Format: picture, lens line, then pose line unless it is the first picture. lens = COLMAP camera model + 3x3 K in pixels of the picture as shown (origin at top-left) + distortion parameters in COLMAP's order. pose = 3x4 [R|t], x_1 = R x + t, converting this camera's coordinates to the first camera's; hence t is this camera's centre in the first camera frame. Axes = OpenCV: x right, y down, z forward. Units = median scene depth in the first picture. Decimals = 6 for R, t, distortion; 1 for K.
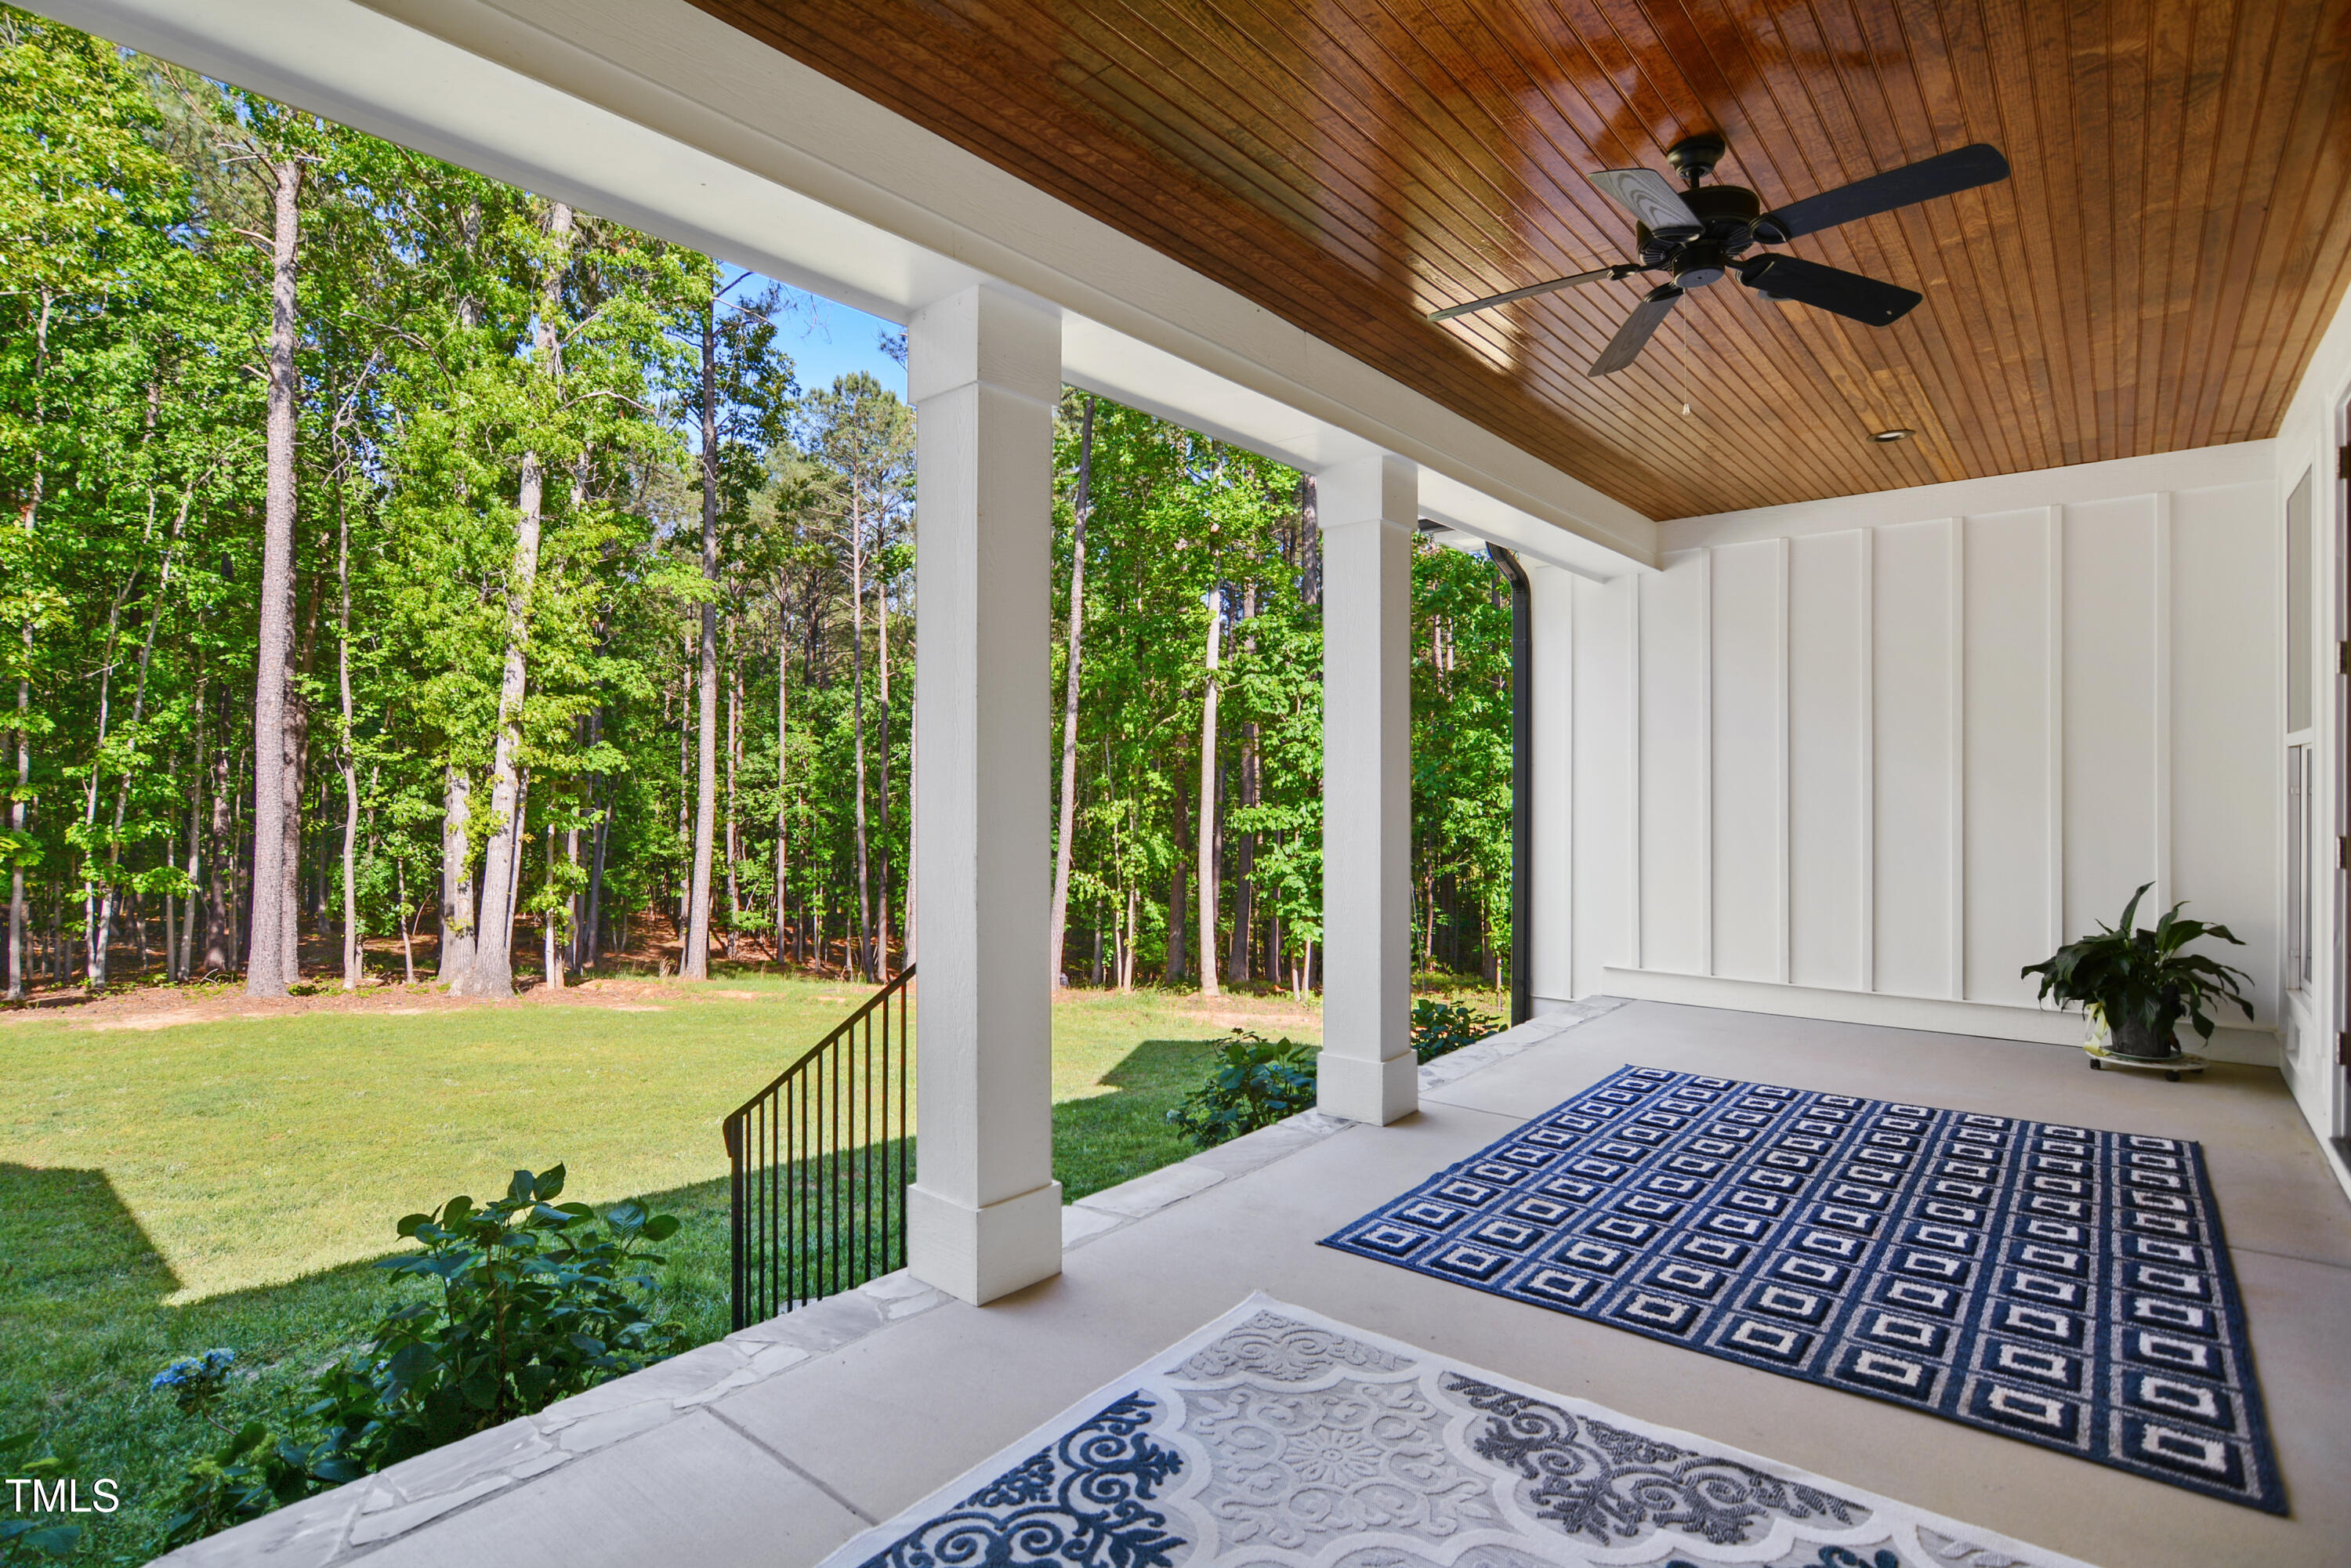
lens RADIAL K [[1161.3, 0, 1170.6], [0, 1161.3, 789.4], [0, 0, 1]] dist [-0.002777, 0.000445]
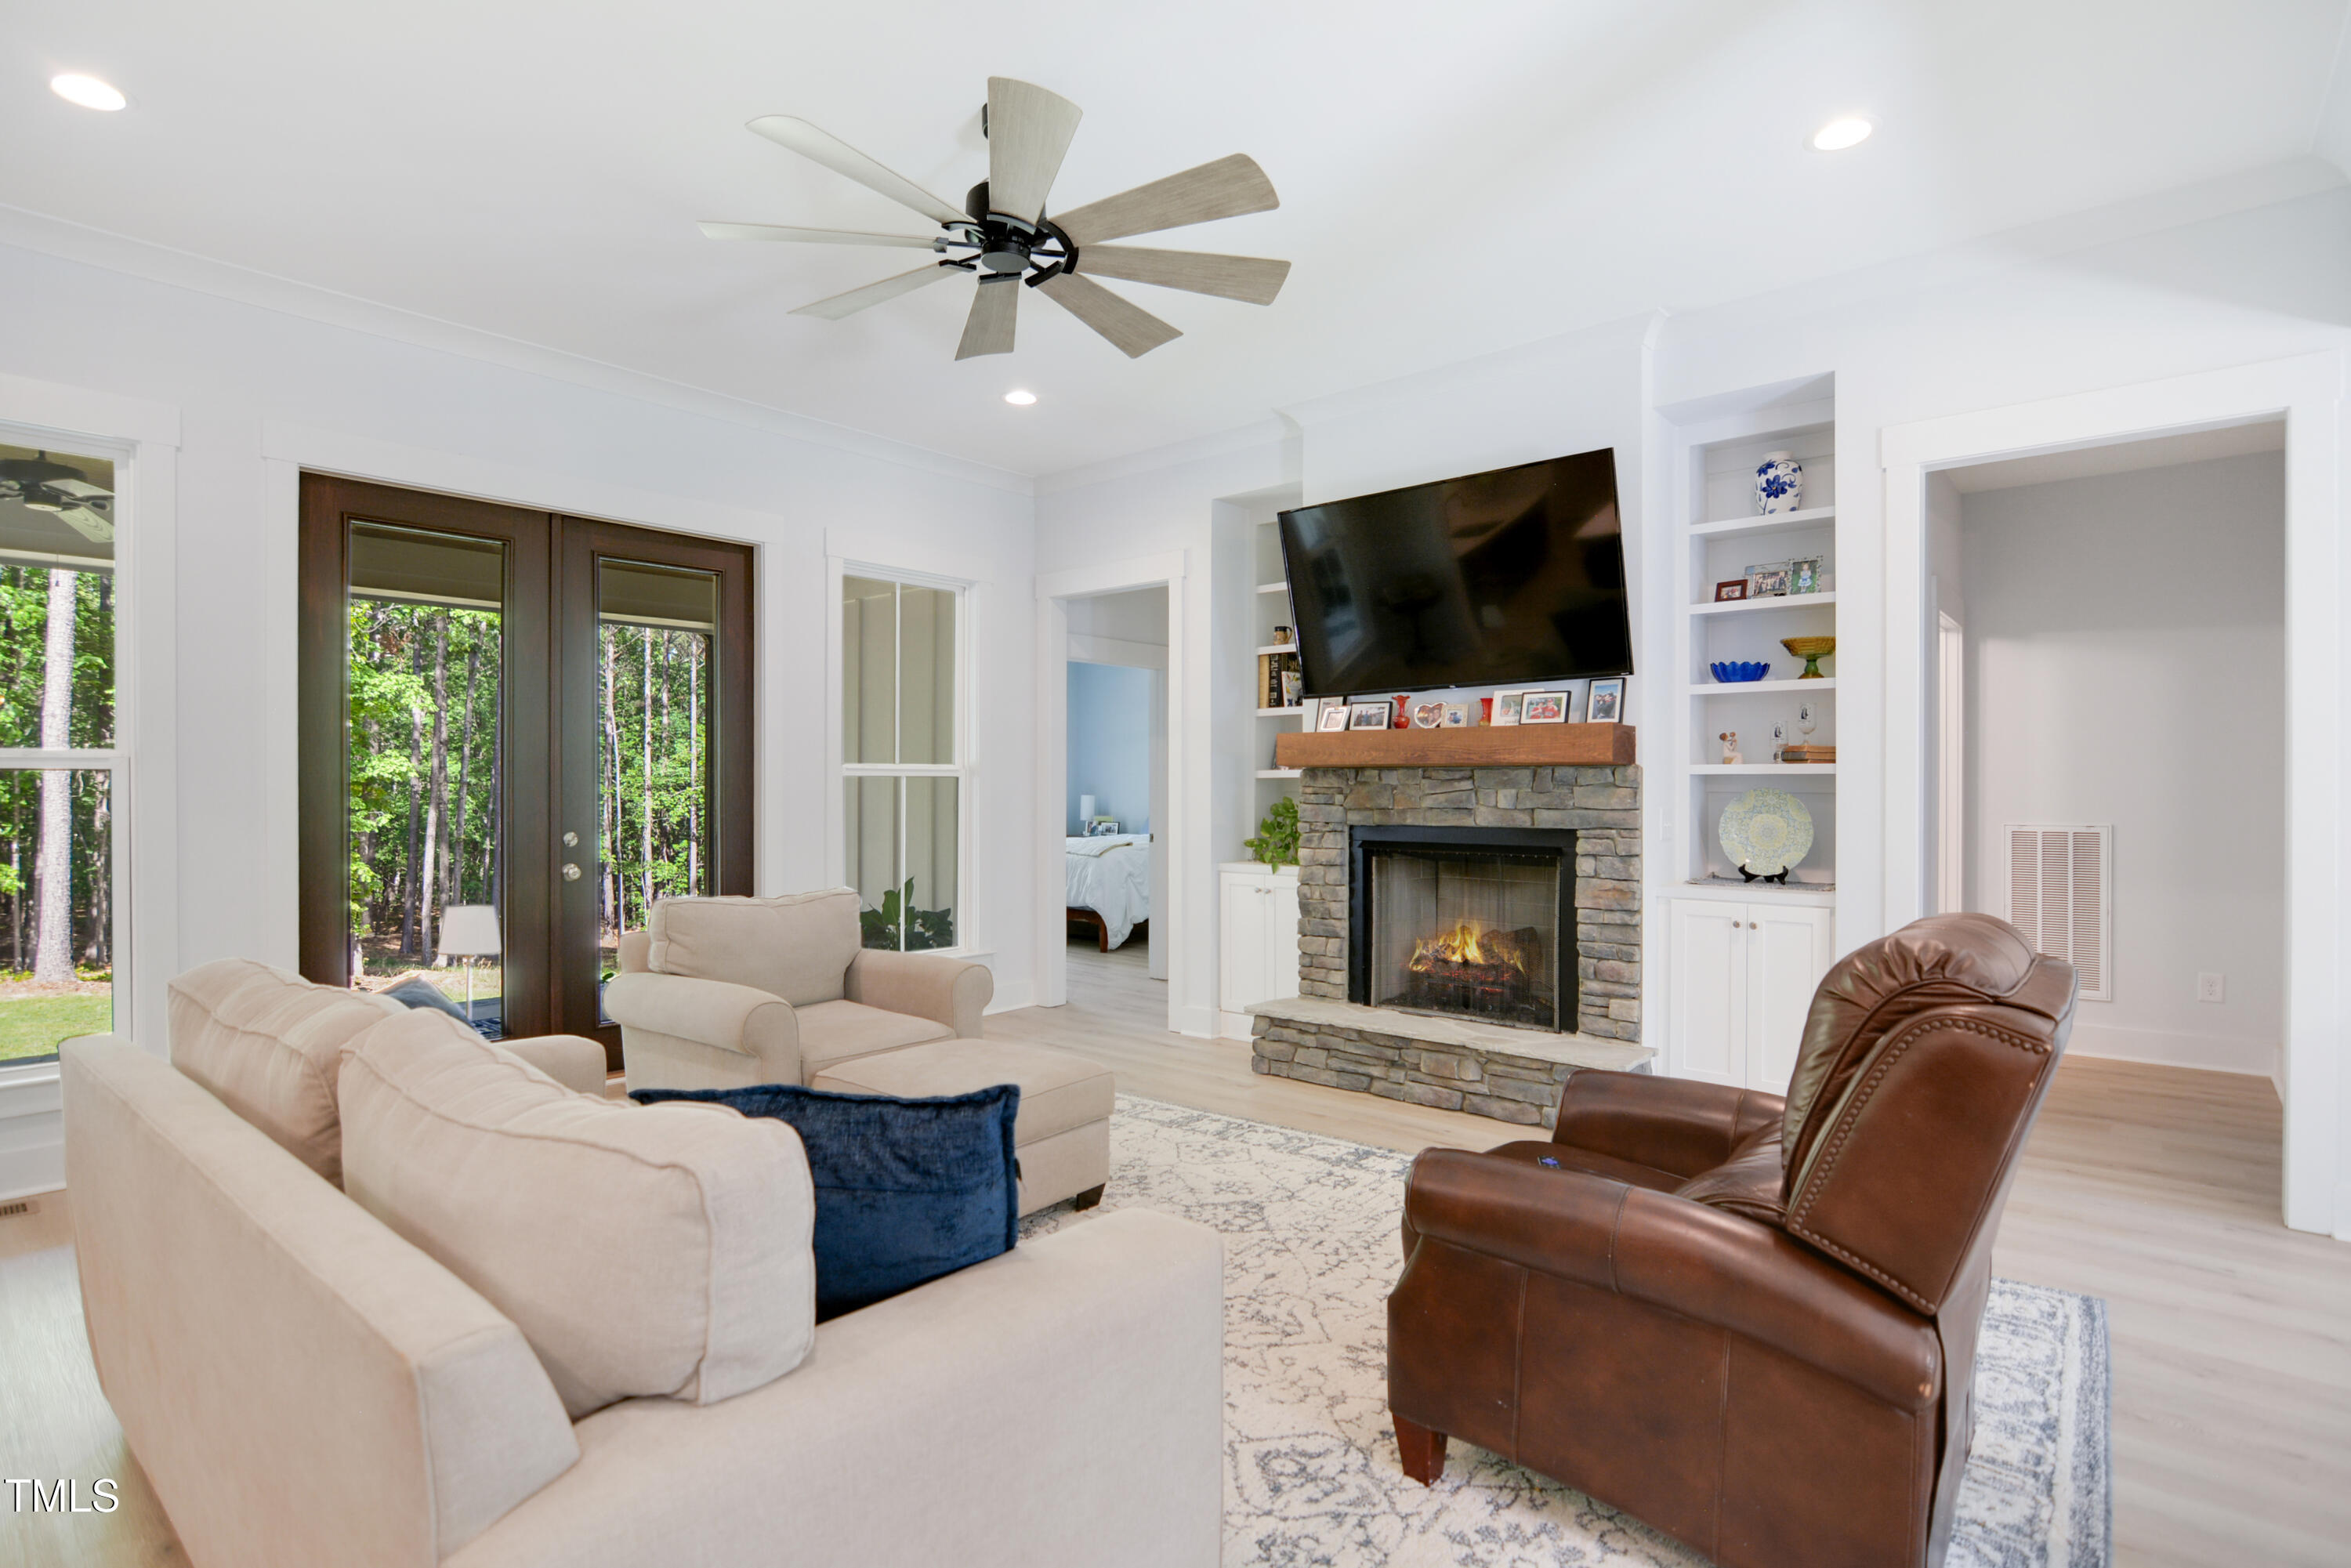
lens RADIAL K [[1161.3, 0, 1175.1], [0, 1161.3, 792.6], [0, 0, 1]] dist [-0.002777, 0.000445]
pose [[0.999995, -0.002686, -0.001930, 0.159192], [0.002688, 0.999995, 0.001409, -0.000466], [0.001926, -0.001414, 0.999997, -0.058671]]
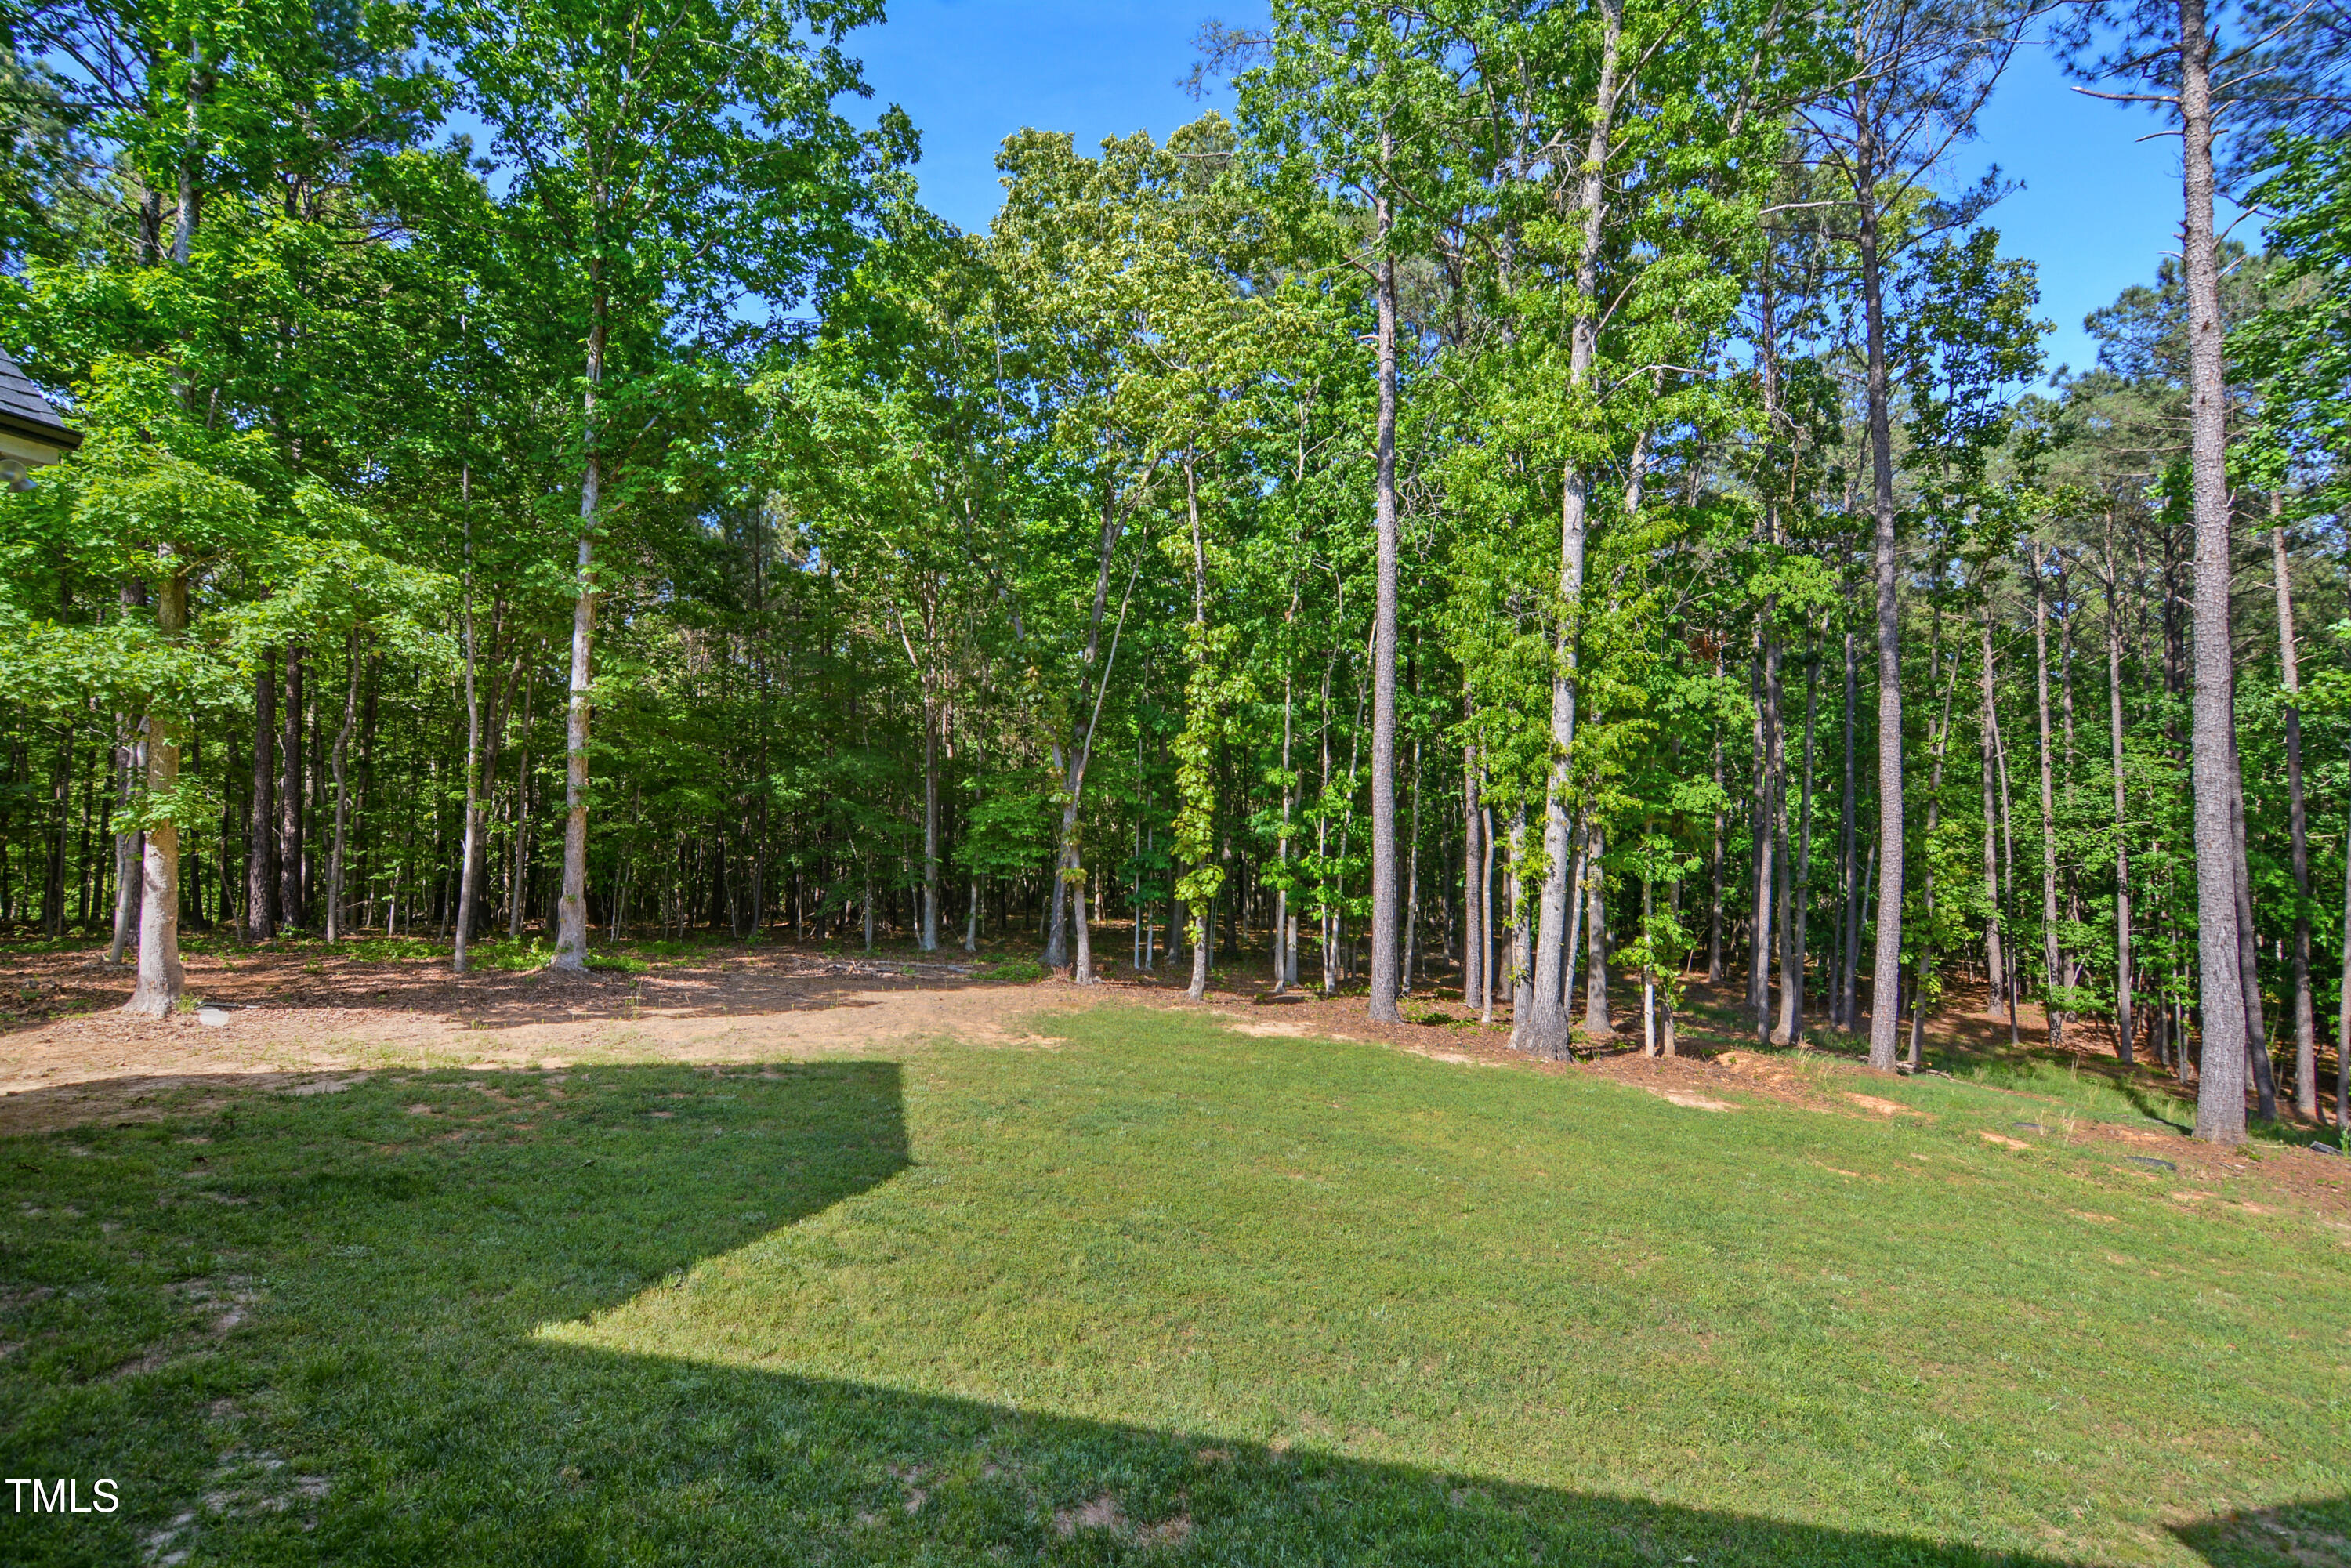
lens RADIAL K [[1161.3, 0, 1176.7], [0, 1161.3, 759.2], [0, 0, 1]] dist [-0.002777, 0.000445]
pose [[0.486479, -0.049754, -0.872275, 0.046699], [-0.002816, 0.998283, -0.058512, -0.000455], [0.873688, 0.030921, 0.485503, 0.150908]]
